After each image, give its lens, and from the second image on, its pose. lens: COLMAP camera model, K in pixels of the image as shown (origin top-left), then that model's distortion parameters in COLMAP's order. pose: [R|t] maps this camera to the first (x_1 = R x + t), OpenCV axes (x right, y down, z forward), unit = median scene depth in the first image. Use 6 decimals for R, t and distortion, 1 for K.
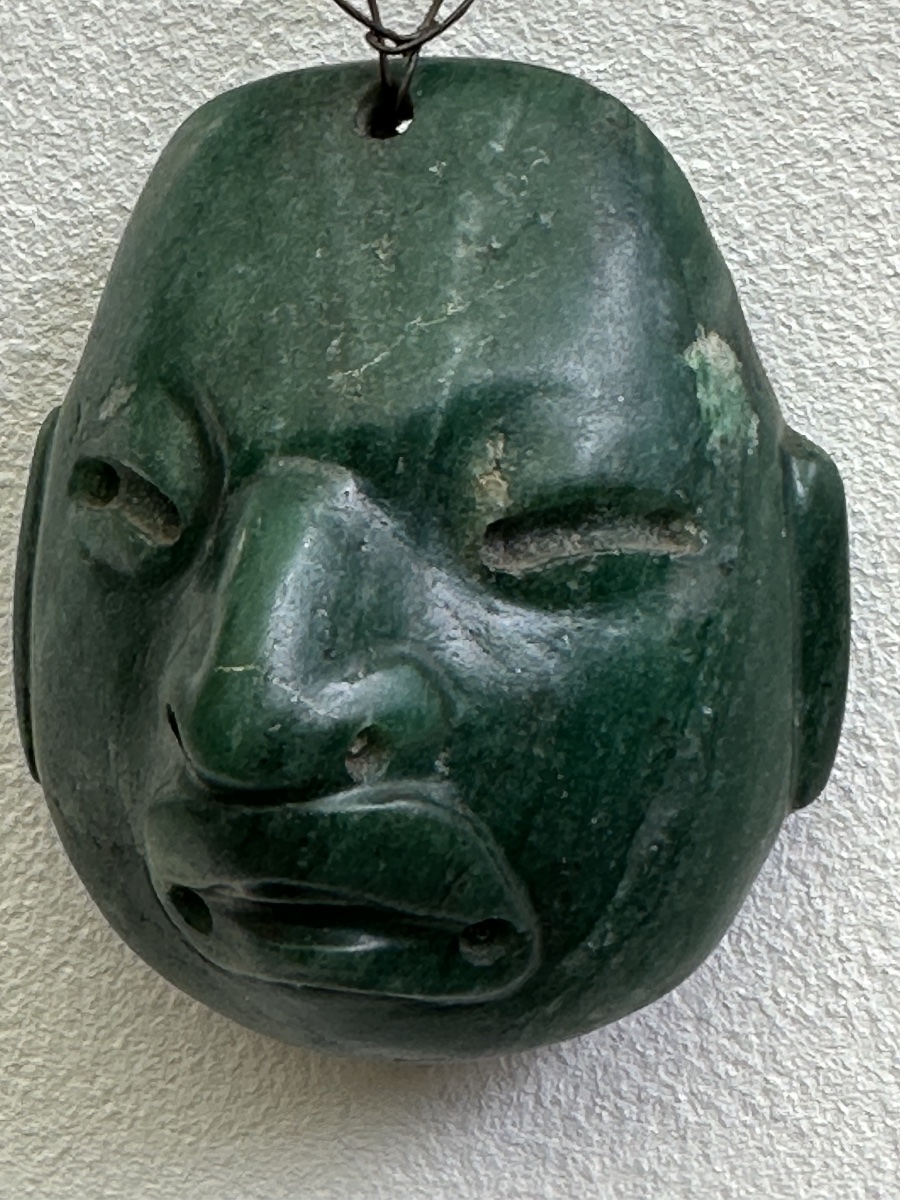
lens RADIAL K [[2573.2, 0, 450.0], [0, 2573.2, 600.0], [0, 0, 1]] dist [-0.052117, 0.093465]
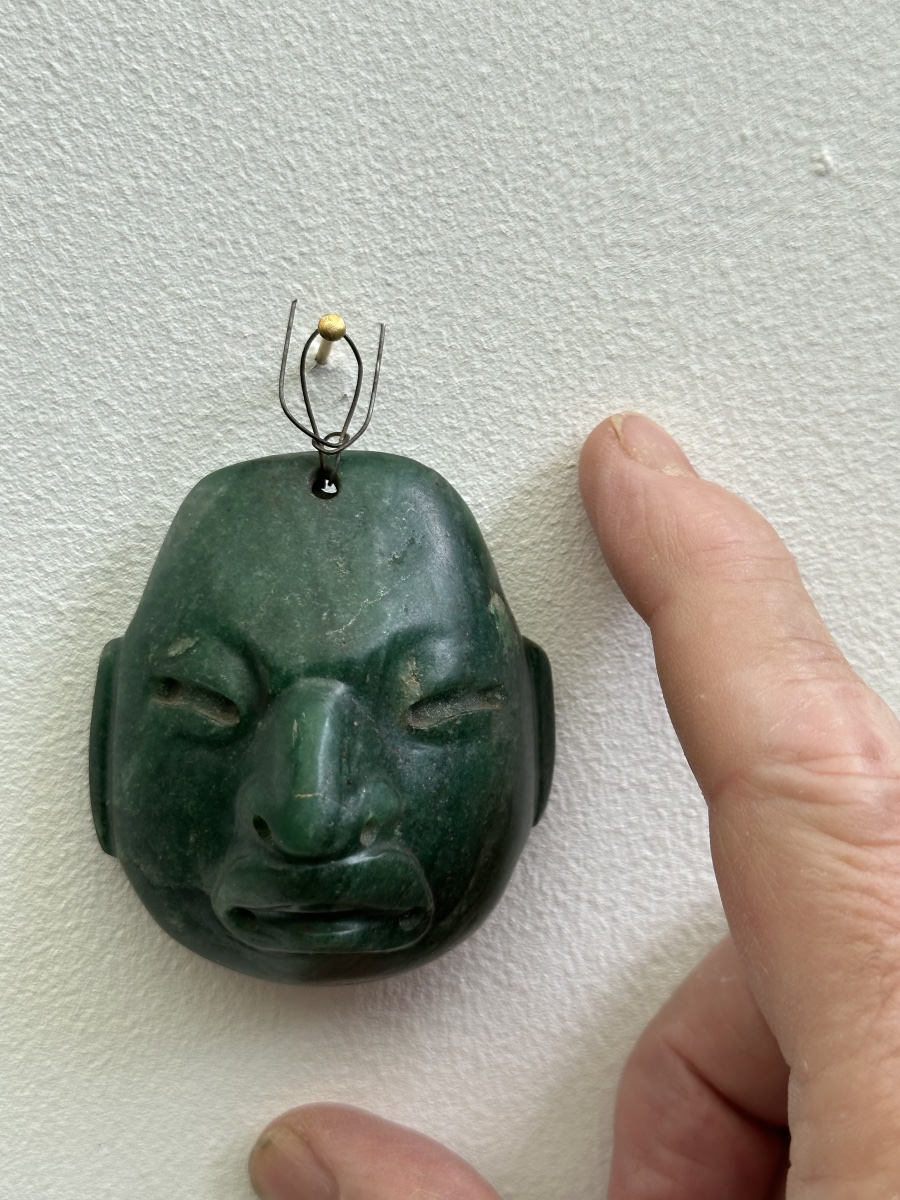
lens RADIAL K [[1805.2, 0, 450.0], [0, 1805.2, 600.0], [0, 0, 1]] dist [0.006082, 0.043991]
pose [[0.923007, -0.061045, 0.379911, -0.431833], [0.053928, 0.998113, 0.029360, -0.134727], [-0.380986, -0.006612, 0.924557, -0.244292]]
